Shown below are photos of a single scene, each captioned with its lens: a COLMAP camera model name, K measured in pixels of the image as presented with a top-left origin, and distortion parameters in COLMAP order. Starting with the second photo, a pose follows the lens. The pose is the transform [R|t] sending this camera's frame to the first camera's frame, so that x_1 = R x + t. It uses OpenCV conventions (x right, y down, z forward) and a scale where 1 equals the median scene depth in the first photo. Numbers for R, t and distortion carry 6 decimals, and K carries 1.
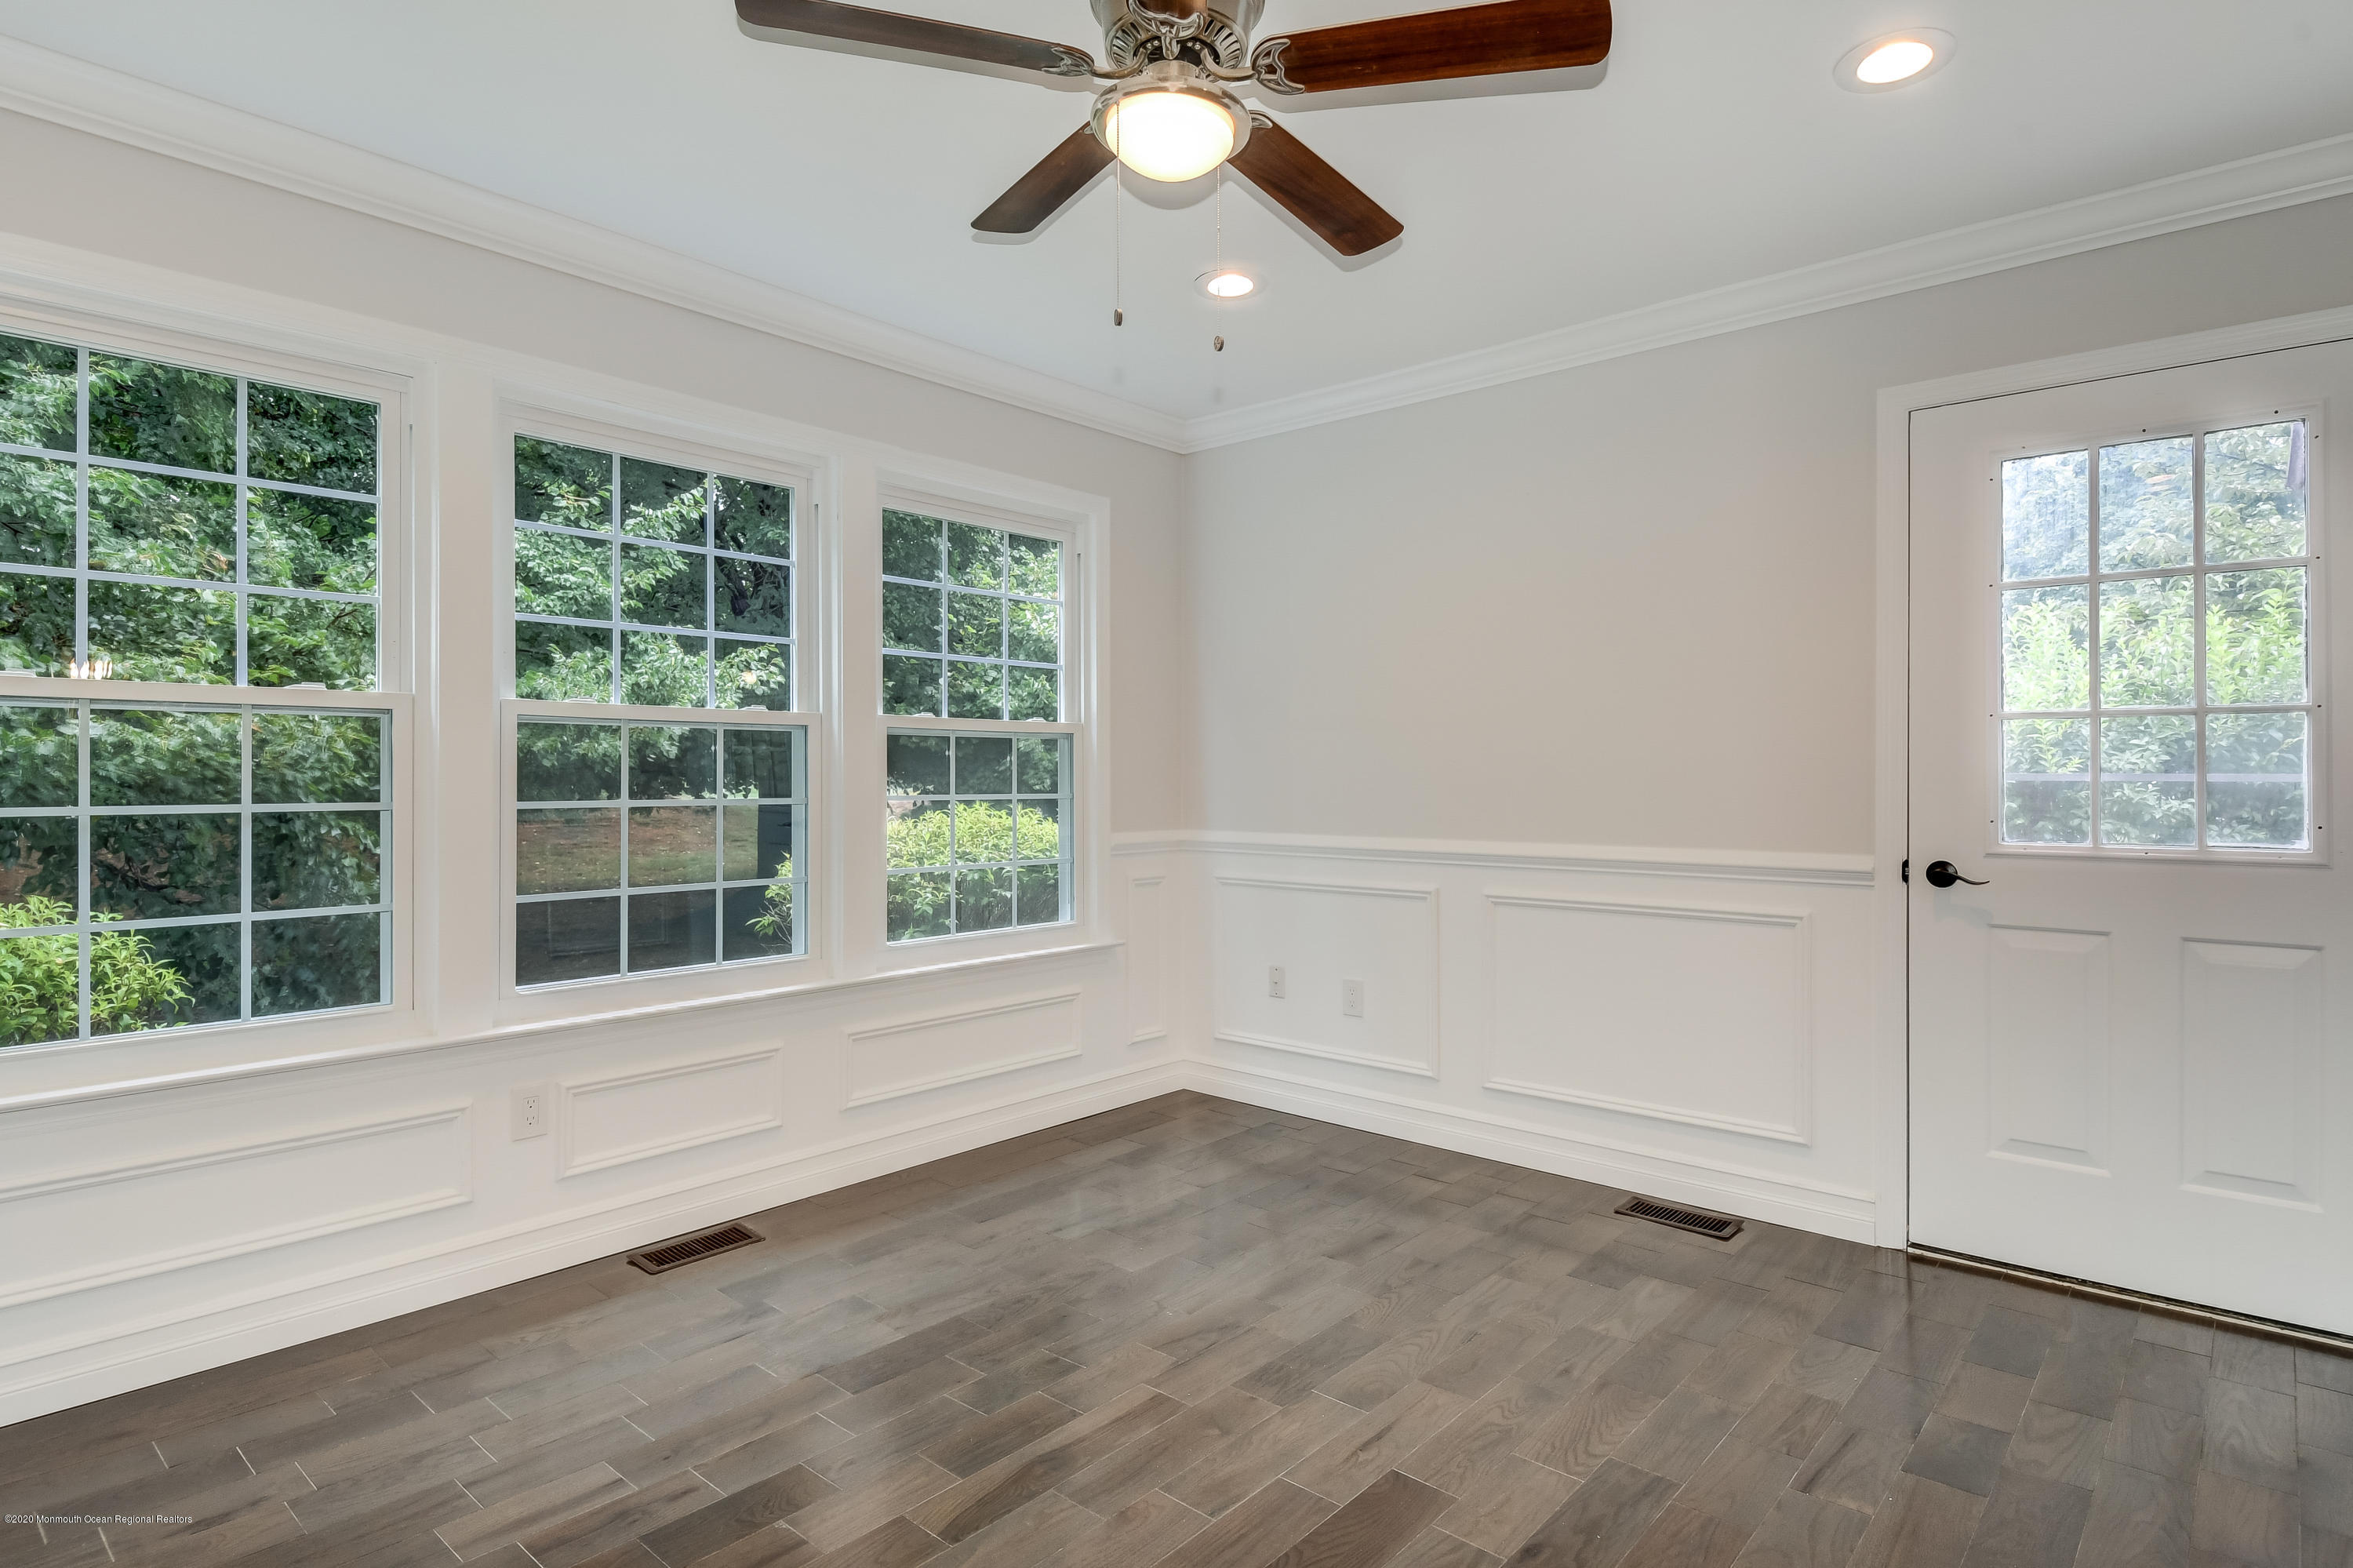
lens RADIAL K [[1227.6, 0, 1176.5], [0, 1227.6, 784.0], [0, 0, 1]] dist [0.013383, -0.000044]
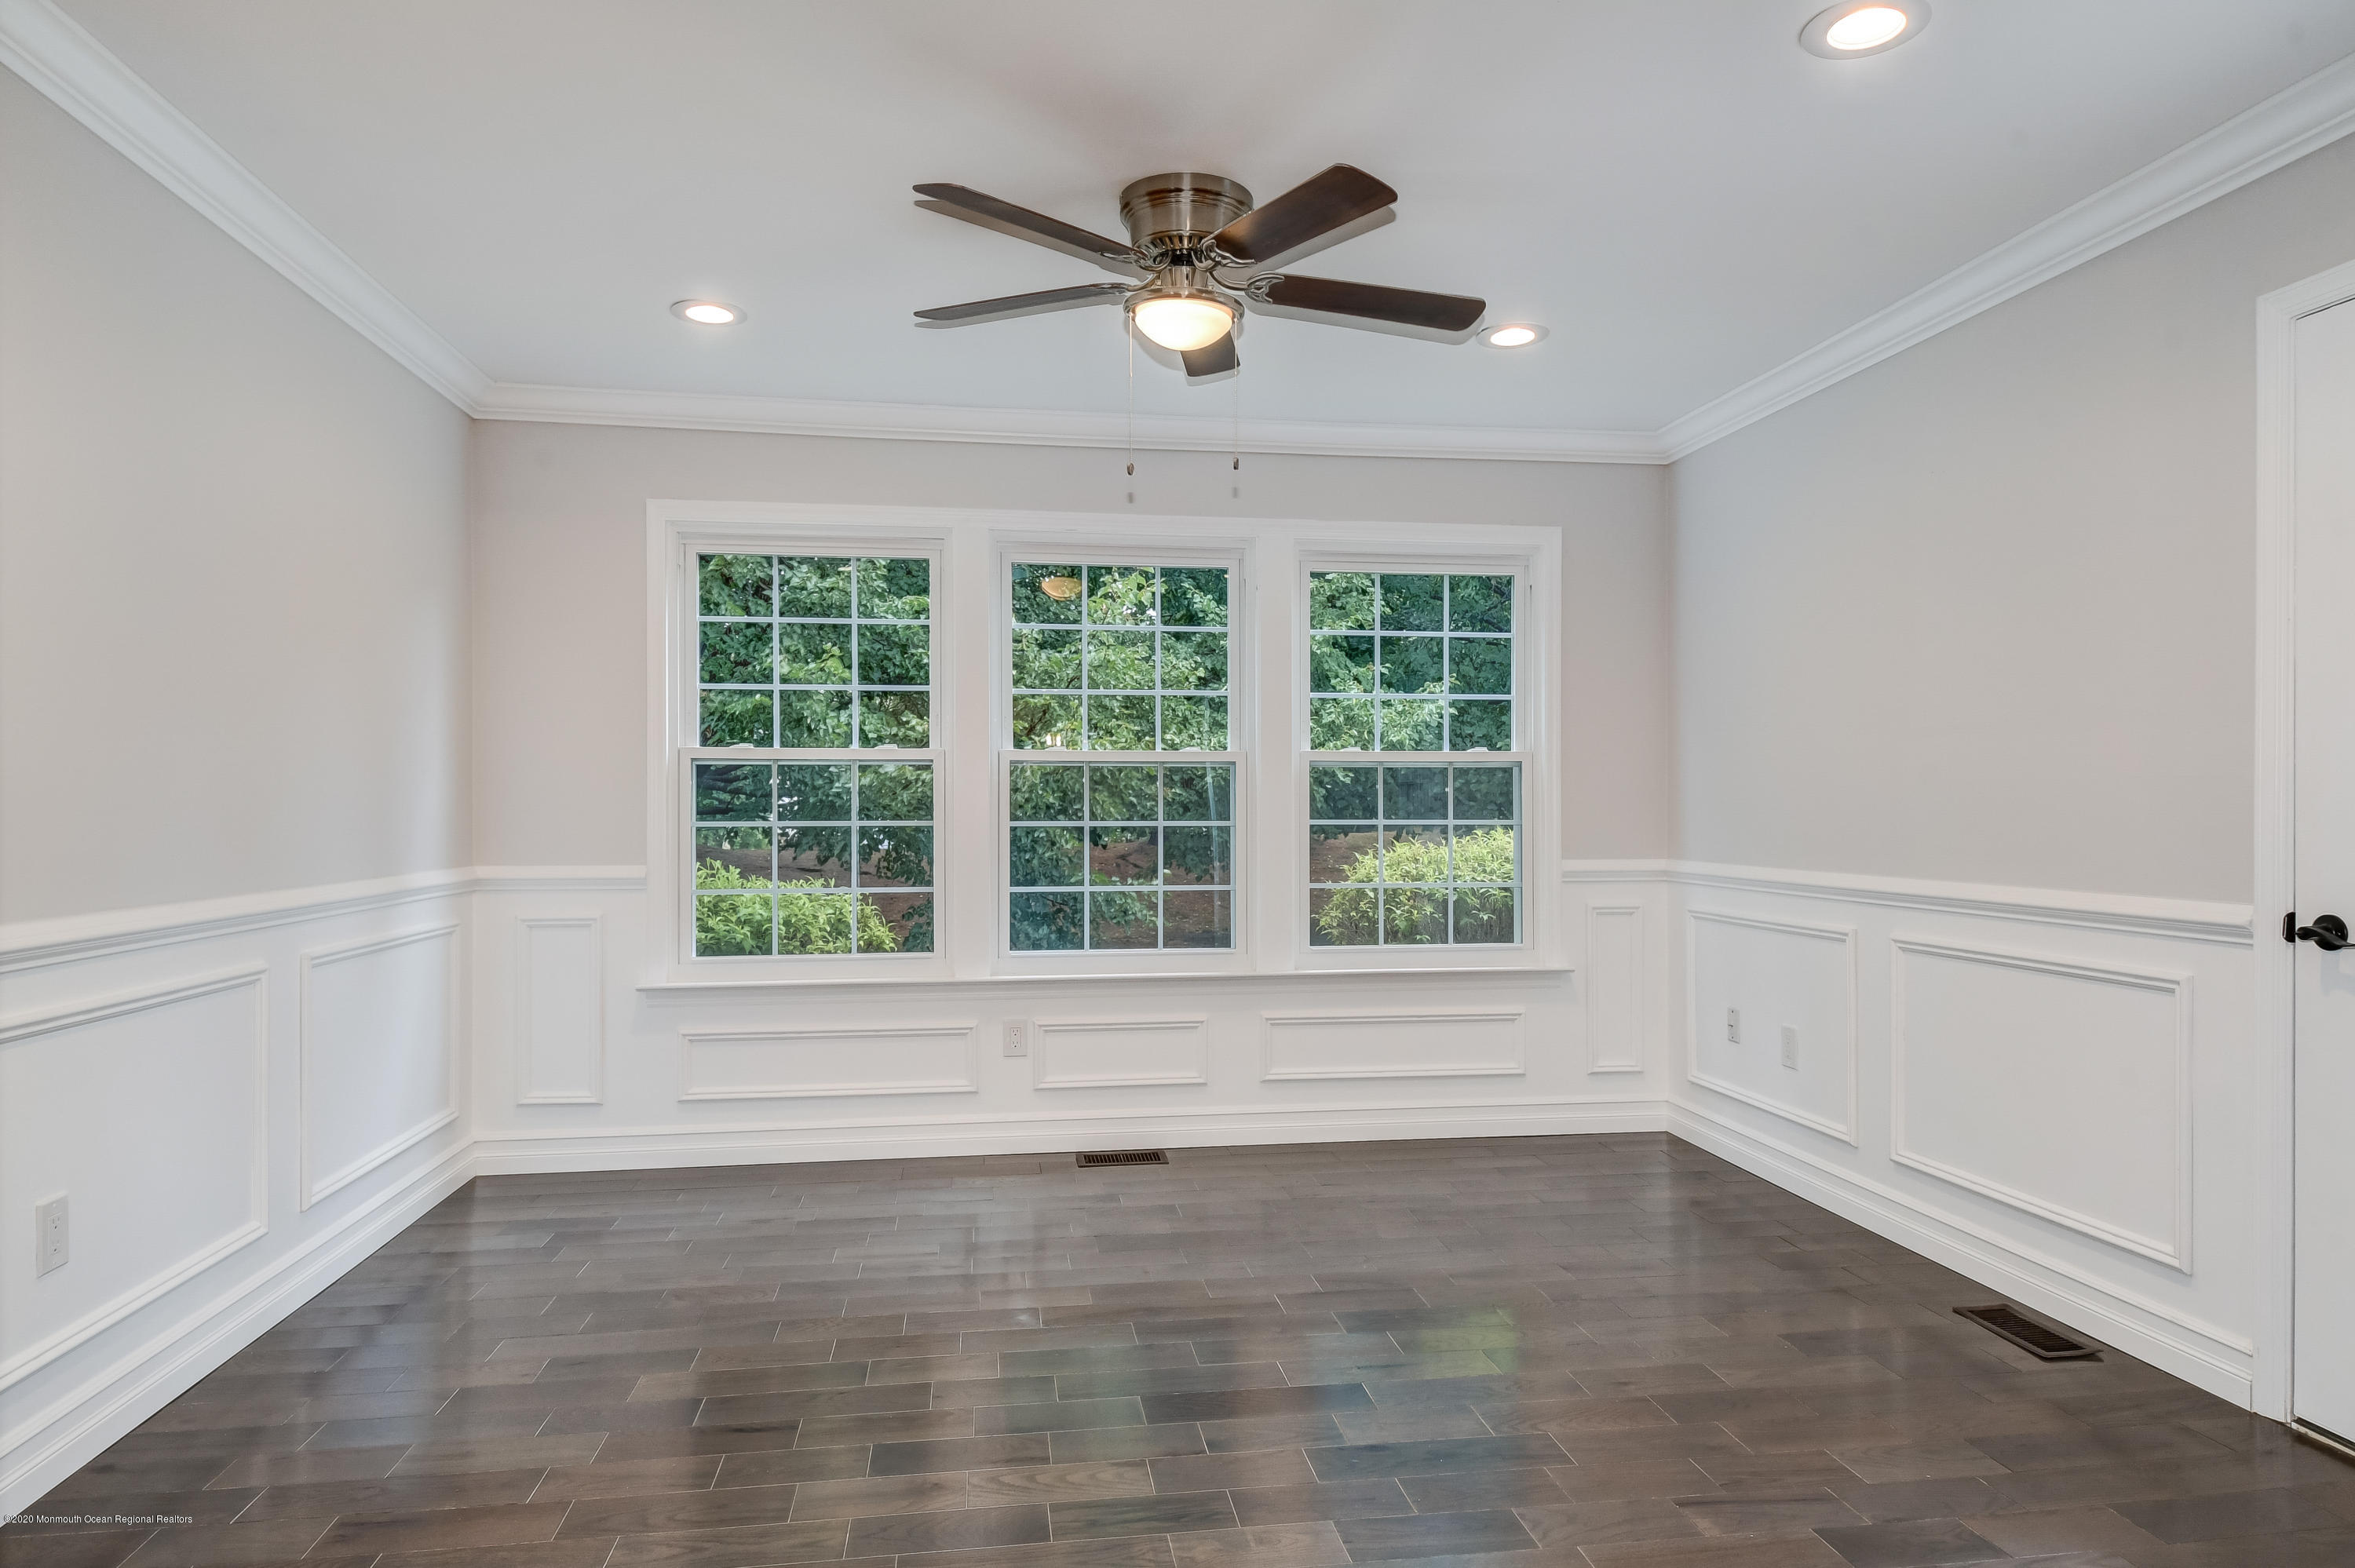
lens RADIAL K [[1382.4, 0, 1190.4], [0, 1382.4, 814.8], [0, 0, 1]] dist [0.002845, 0.000259]
pose [[0.763393, 0.004523, -0.645918, 0.609564], [-0.003060, 0.999990, 0.003386, 0.000831], [0.645927, -0.000609, 0.763399, -0.084939]]
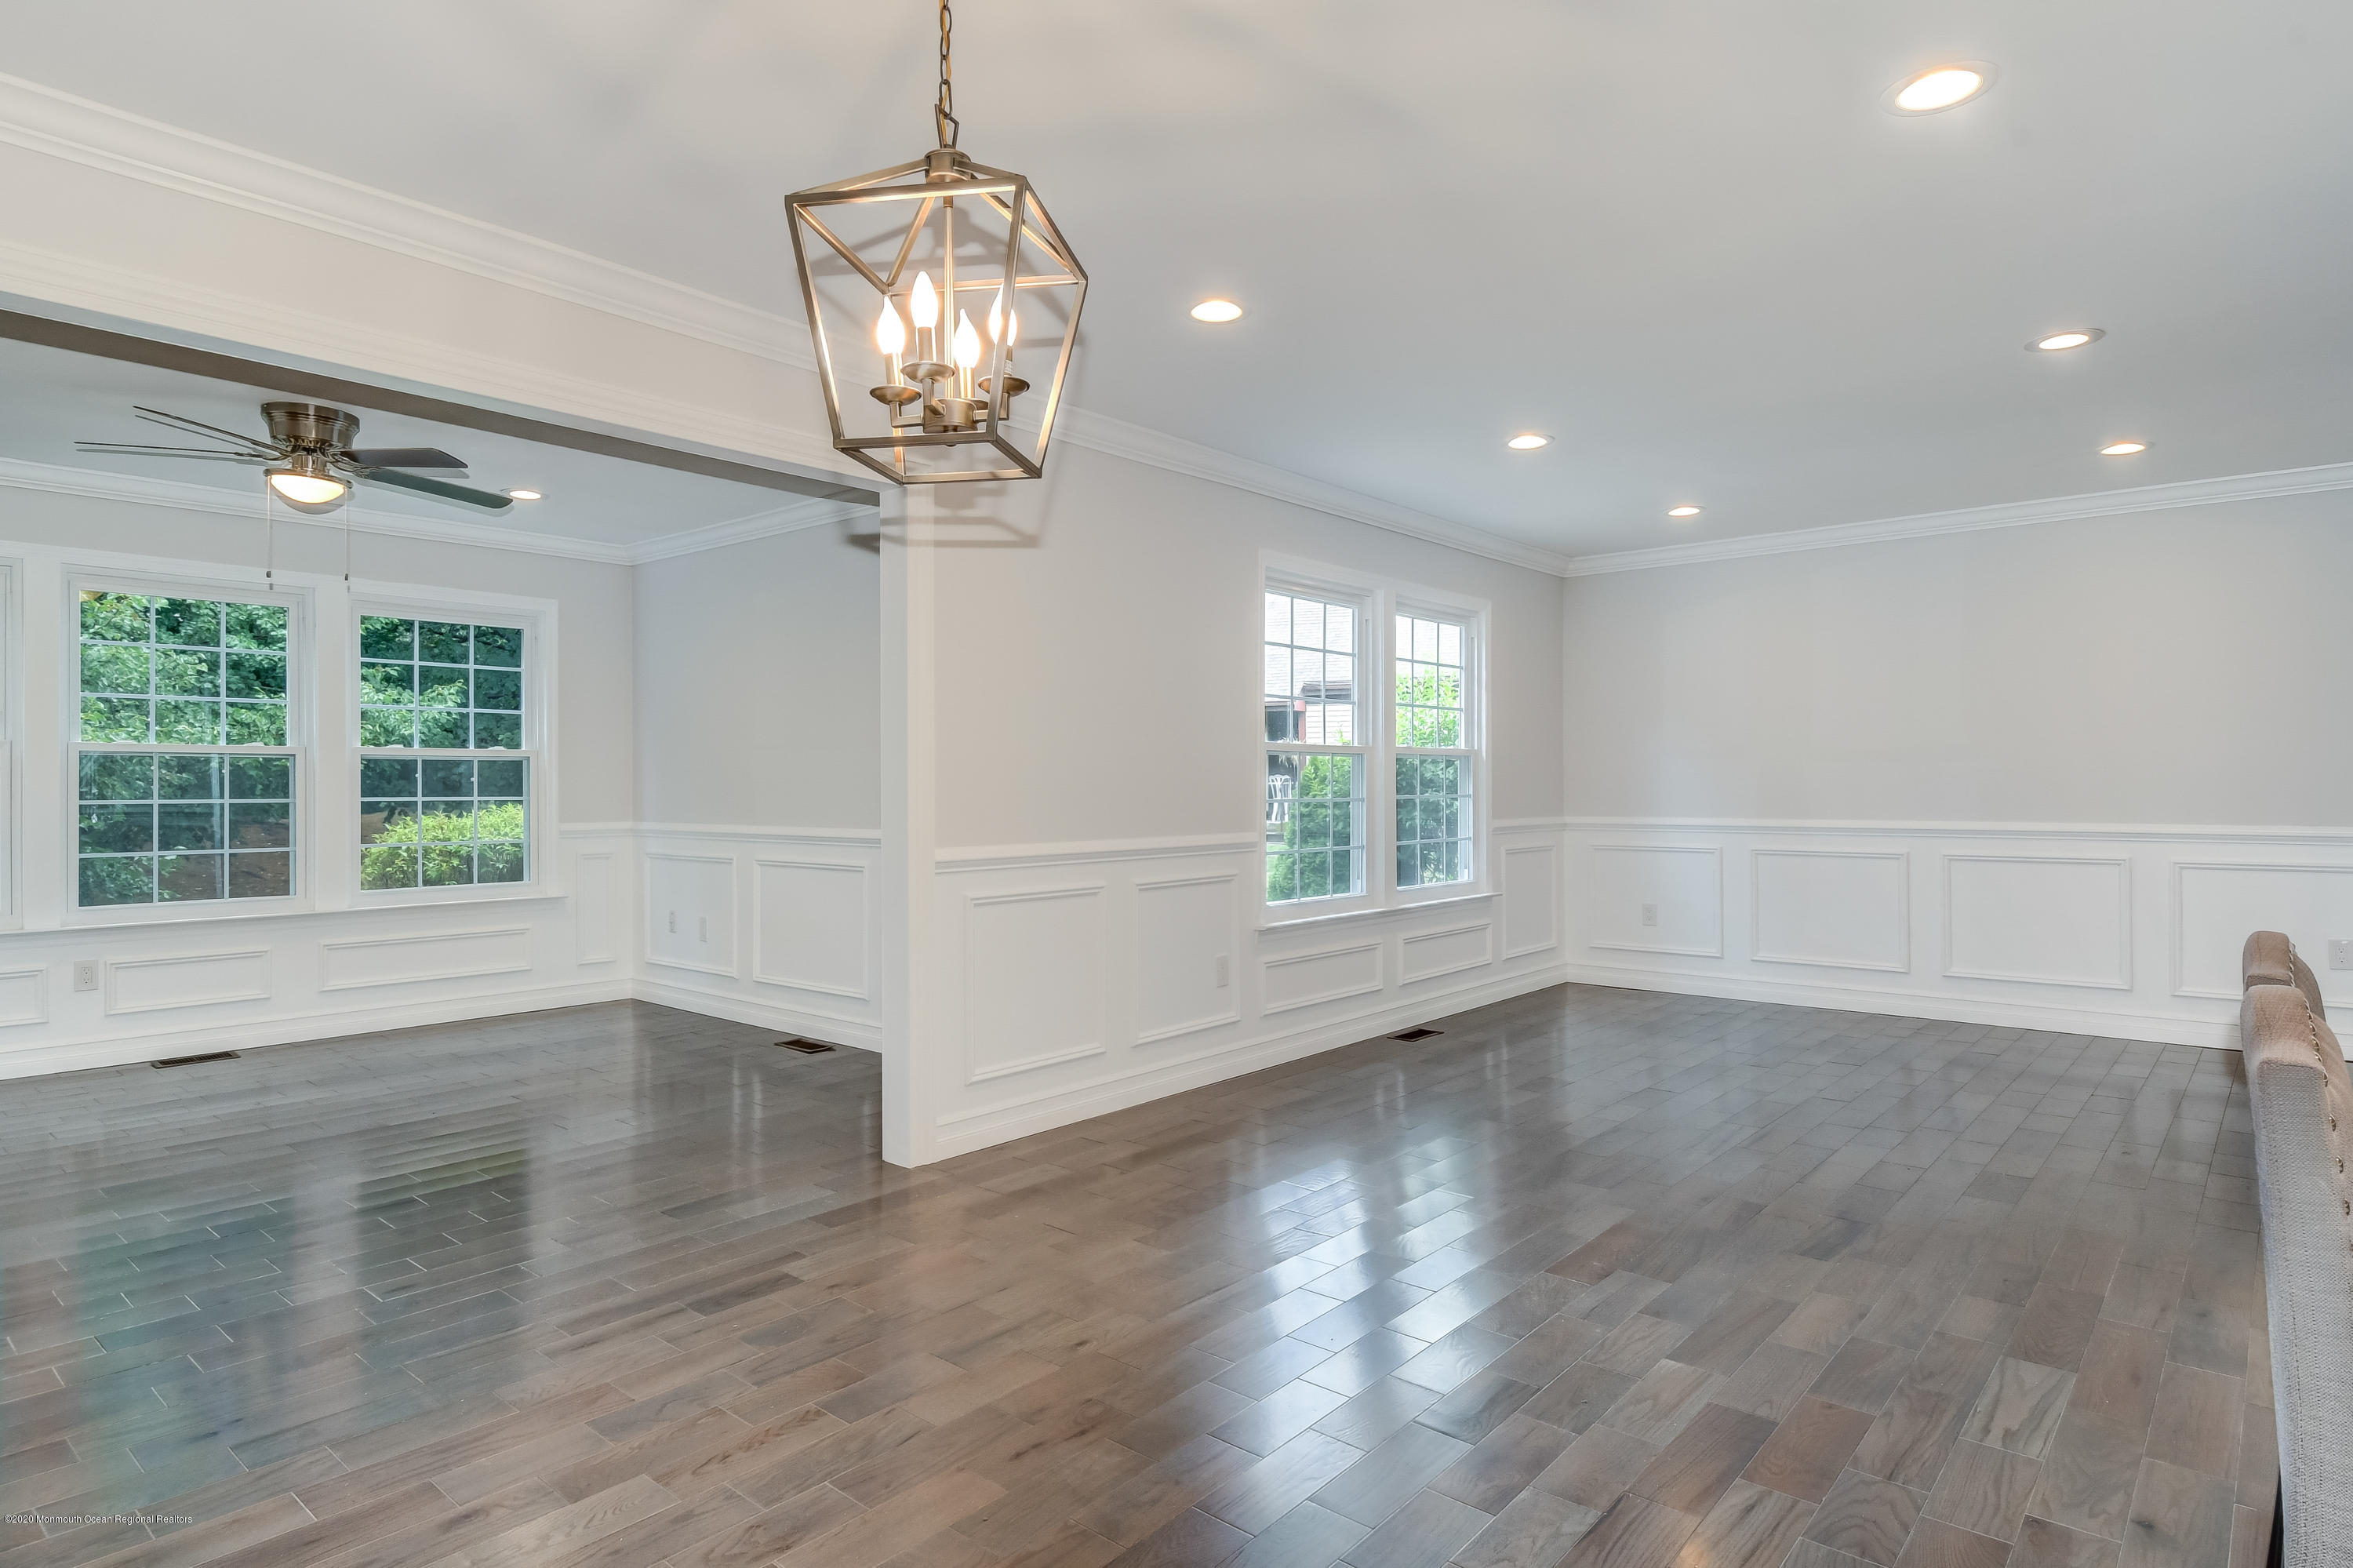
lens RADIAL K [[1279.9, 0, 1176.5], [0, 1279.9, 784.0], [0, 0, 1]] dist [0.003003, -0.002307]
pose [[0.999906, -0.003997, 0.013085, 0.928569], [0.004085, 0.999969, -0.006694, 0.008562], [-0.013058, 0.006747, 0.999892, -0.783041]]
